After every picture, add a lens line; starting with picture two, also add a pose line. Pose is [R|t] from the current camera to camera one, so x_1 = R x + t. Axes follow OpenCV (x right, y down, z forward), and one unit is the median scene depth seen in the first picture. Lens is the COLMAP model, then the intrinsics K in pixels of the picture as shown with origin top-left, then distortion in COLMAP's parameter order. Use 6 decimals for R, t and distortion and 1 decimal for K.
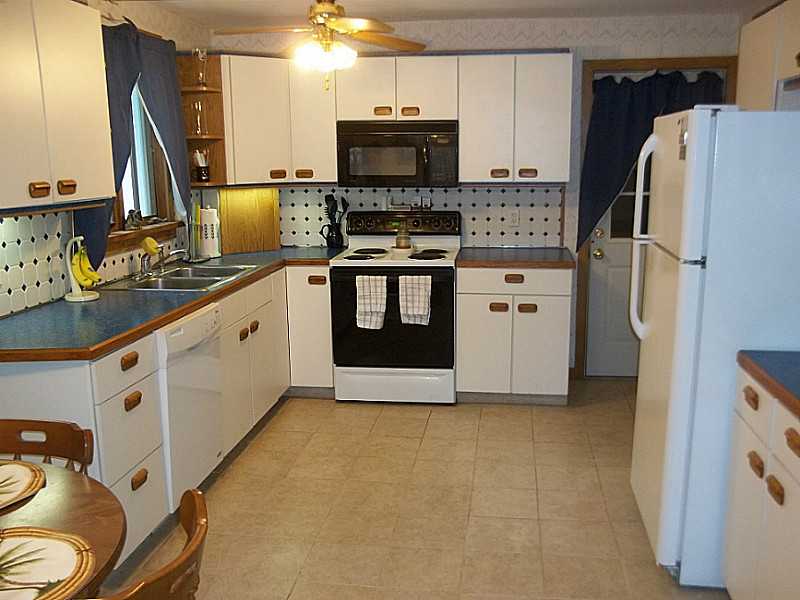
lens RADIAL K [[772.3, 0, 402.8], [0, 772.3, 321.2], [0, 0, 1]] dist [-0.112558, 0.183505]
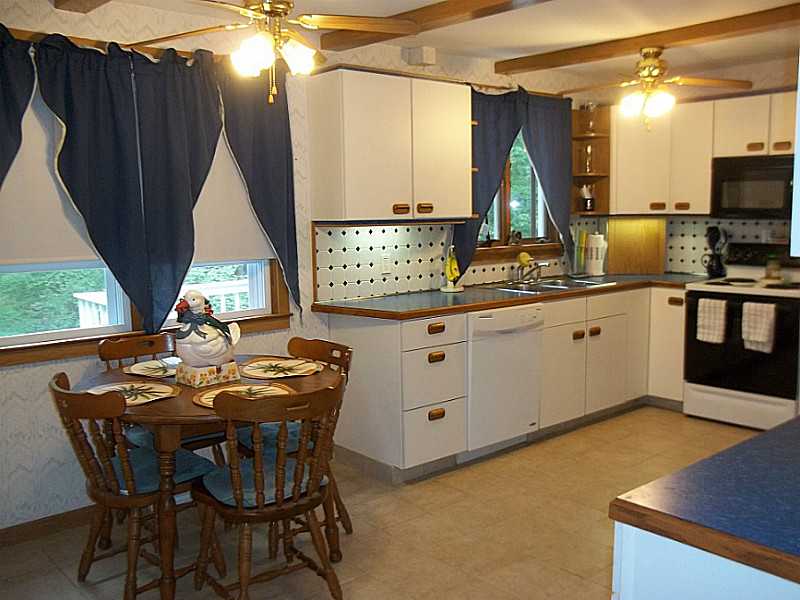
lens RADIAL K [[772.3, 0, 402.8], [0, 772.3, 321.2], [0, 0, 1]] dist [-0.112558, 0.183505]
pose [[0.746653, 0.096043, -0.658244, 0.323221], [-0.132212, 0.991207, -0.005344, 0.032728], [0.651943, 0.091018, 0.752785, -0.077286]]
